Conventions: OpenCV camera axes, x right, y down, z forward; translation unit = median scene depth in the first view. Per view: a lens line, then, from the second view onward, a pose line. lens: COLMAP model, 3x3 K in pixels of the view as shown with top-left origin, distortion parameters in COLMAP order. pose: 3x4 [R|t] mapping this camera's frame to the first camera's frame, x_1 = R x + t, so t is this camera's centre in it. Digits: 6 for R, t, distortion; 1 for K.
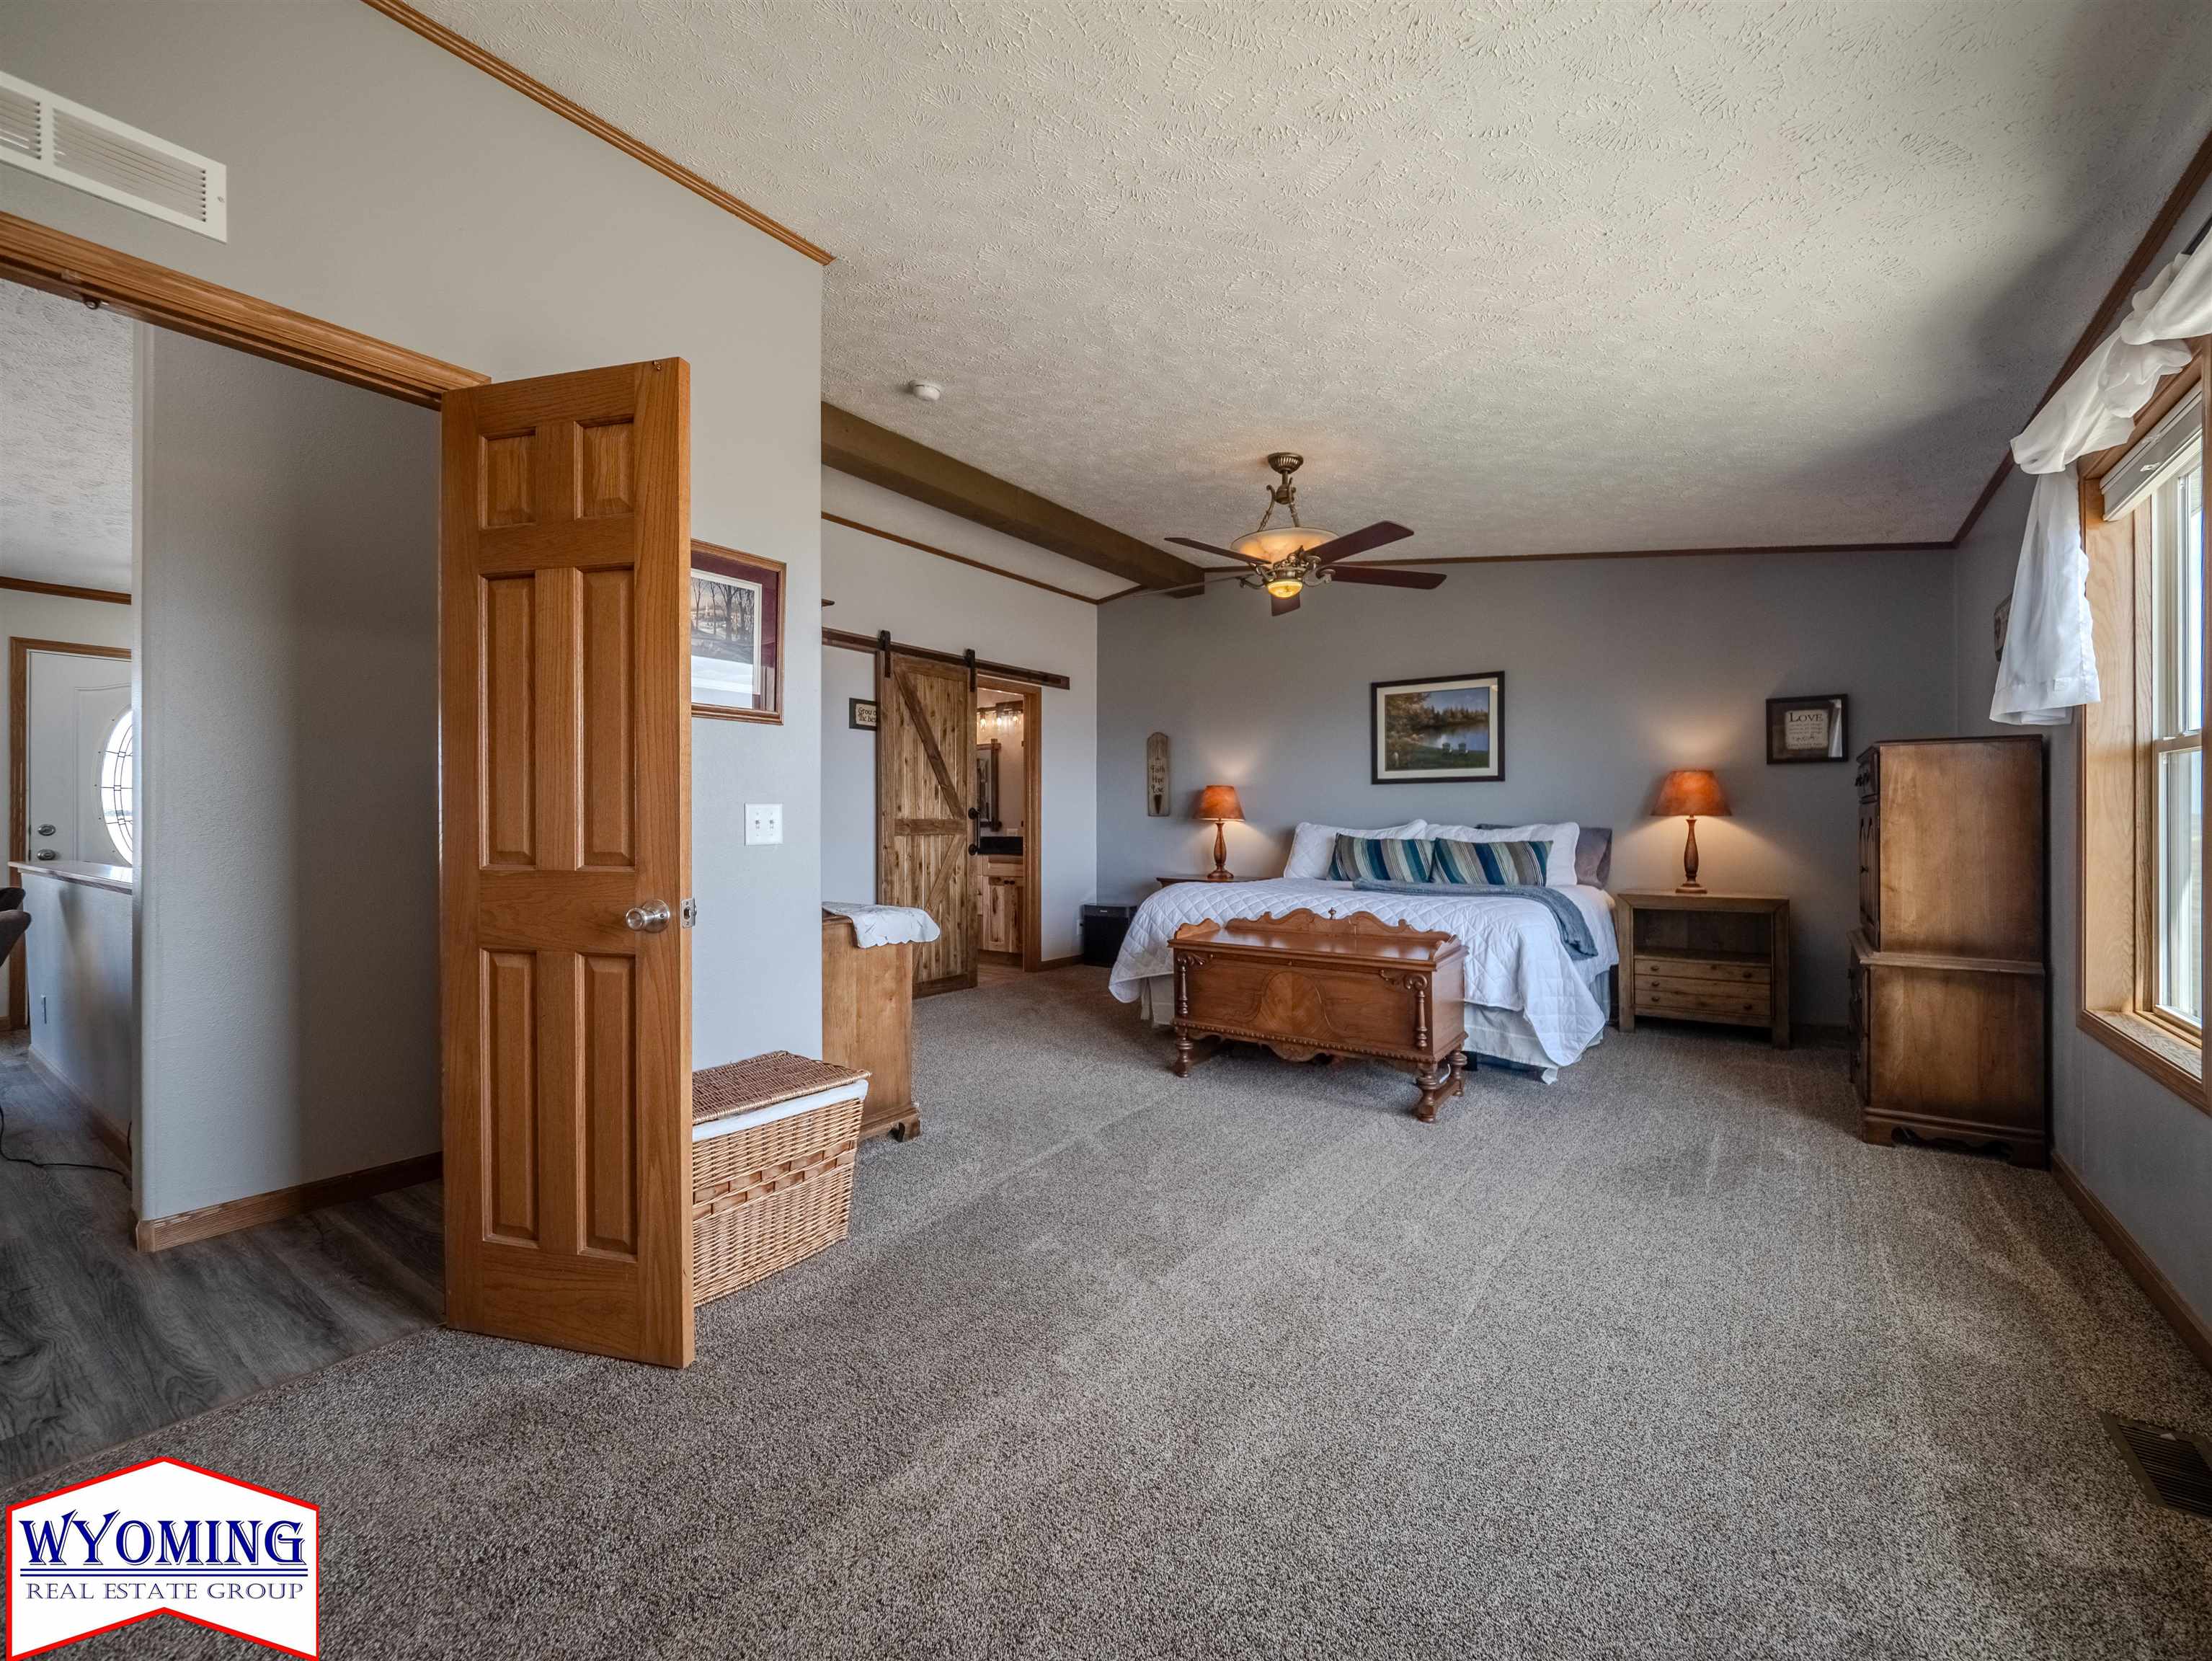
lens RADIAL K [[939.5, 0, 1088.9], [0, 939.5, 824.4], [0, 0, 1]] dist [0.001517, -0.000962]
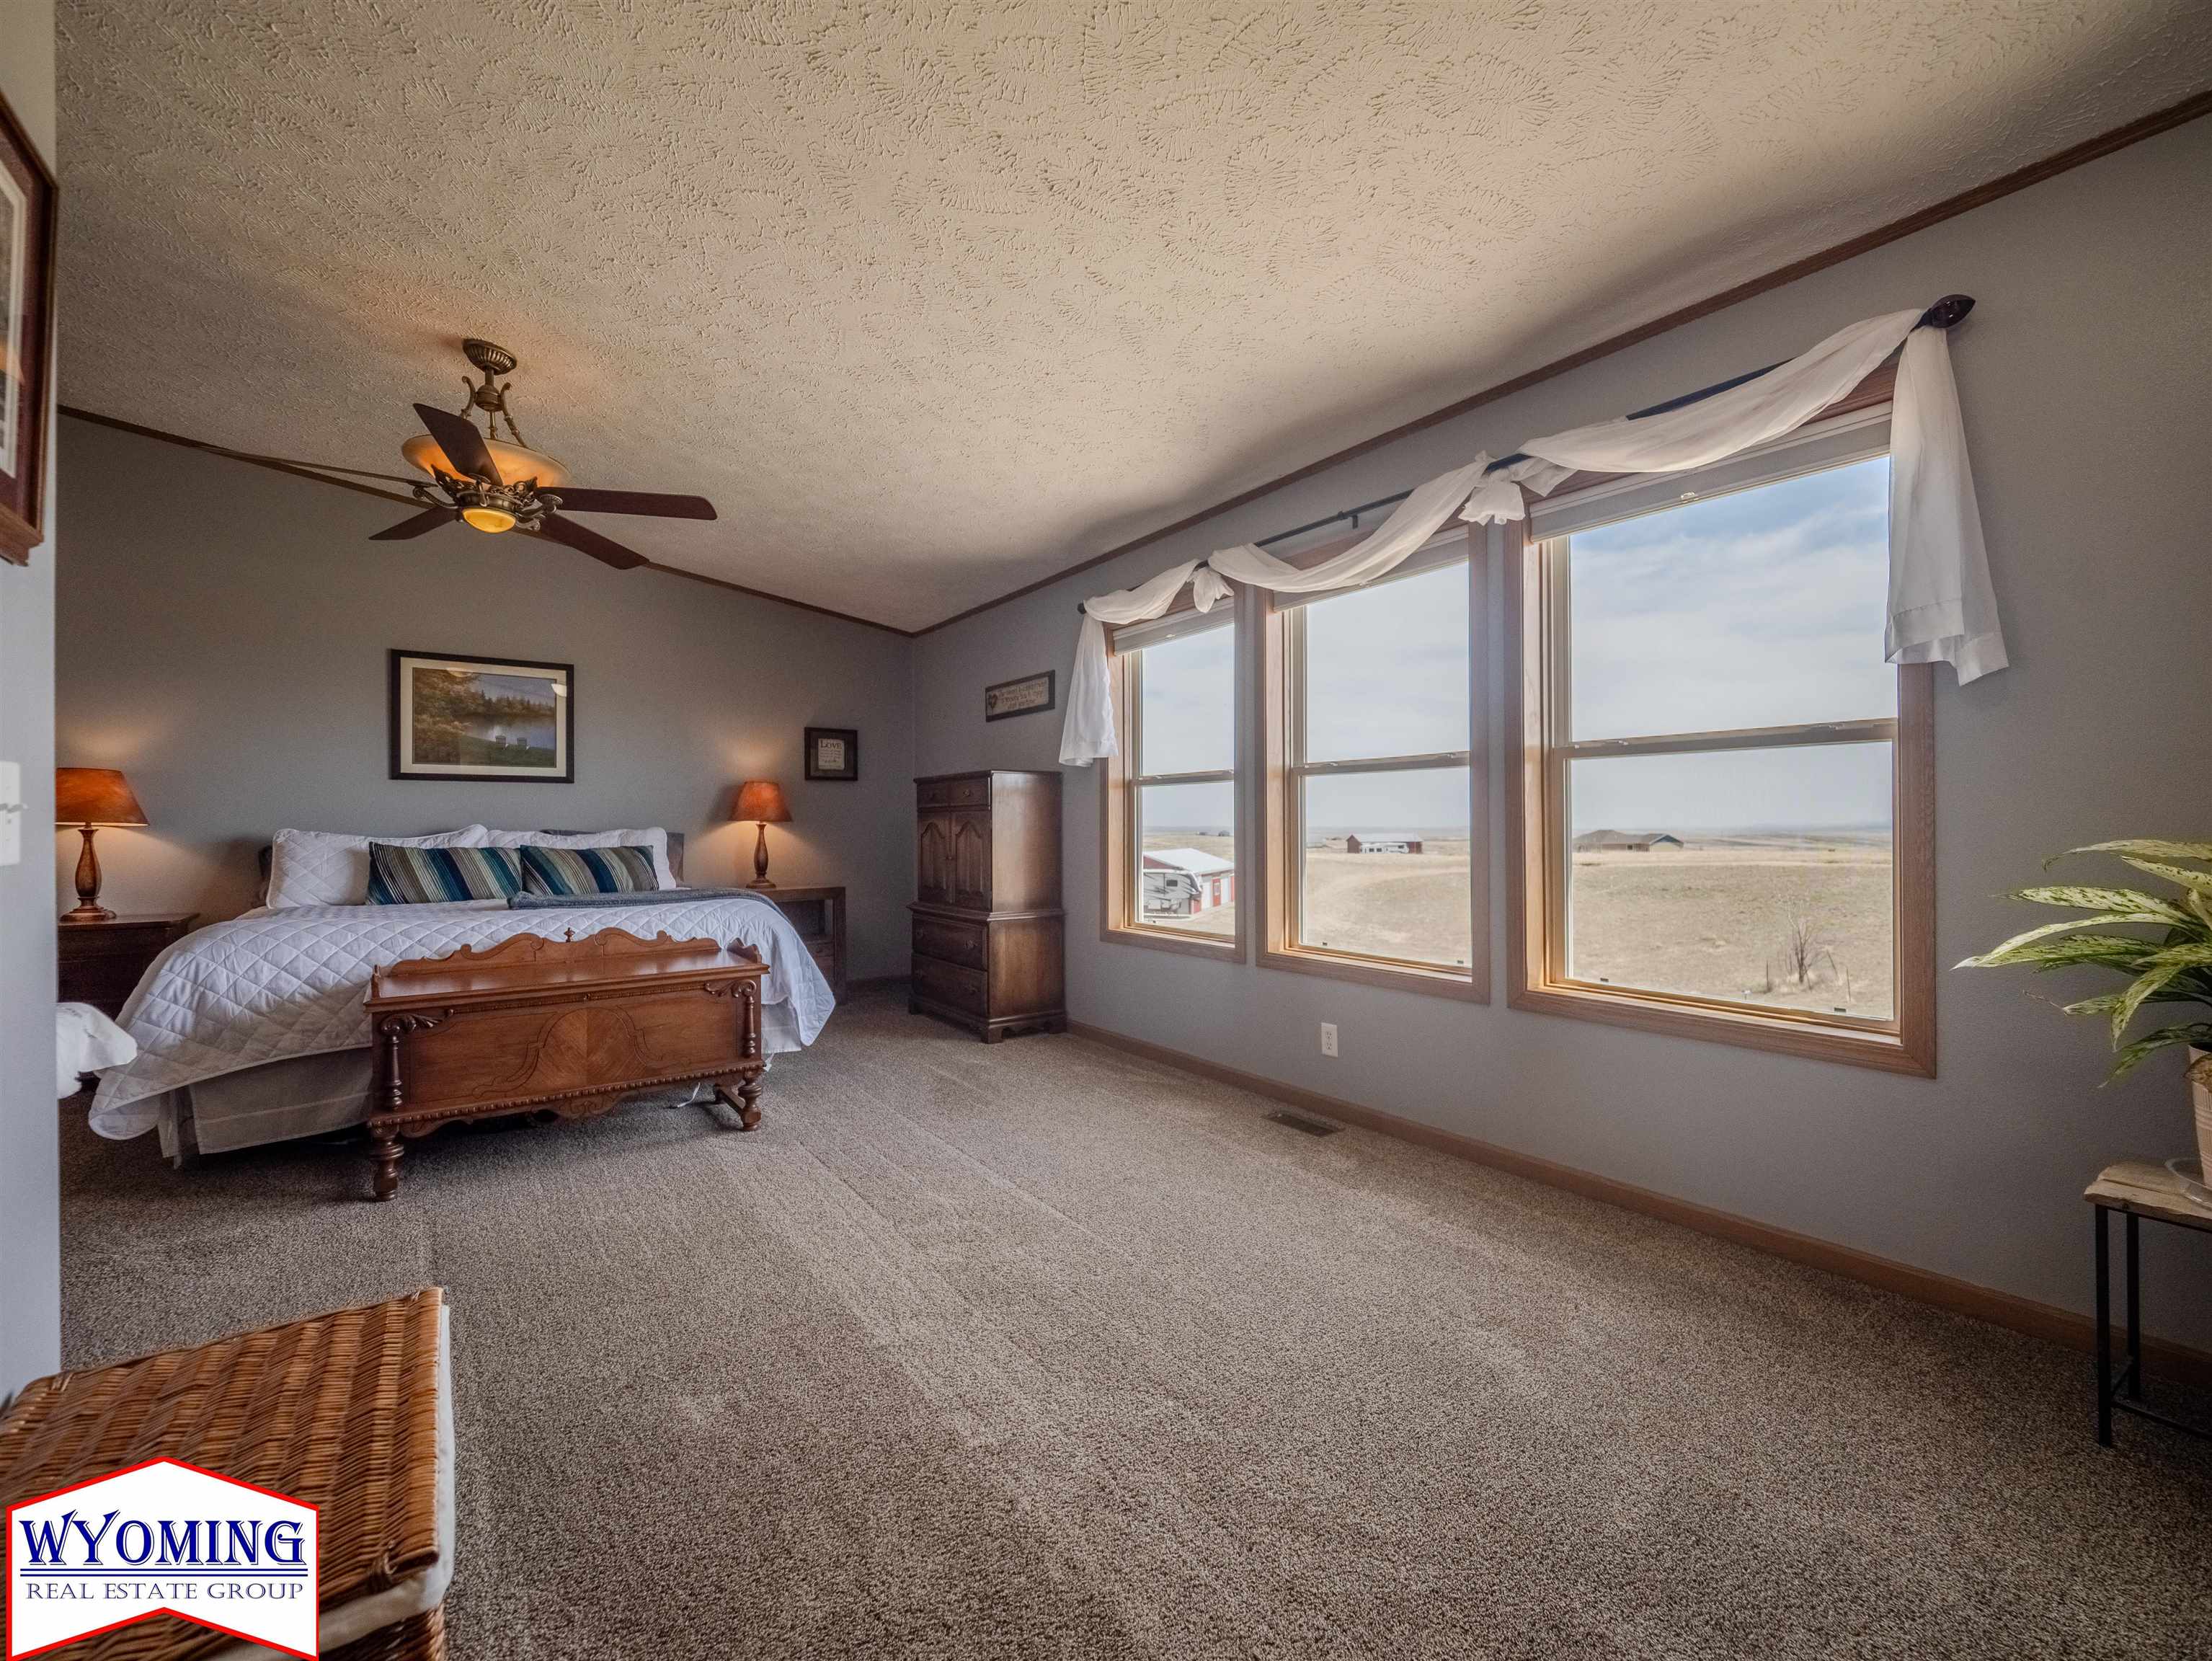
lens RADIAL K [[939.5, 0, 1094.5], [0, 939.5, 835.1], [0, 0, 1]] dist [0.001517, -0.000962]
pose [[0.303916, -0.007873, 0.952666, -0.383204], [0.007753, 0.999953, 0.005791, 0.005286], [-0.952667, 0.005626, 0.303963, 0.299690]]
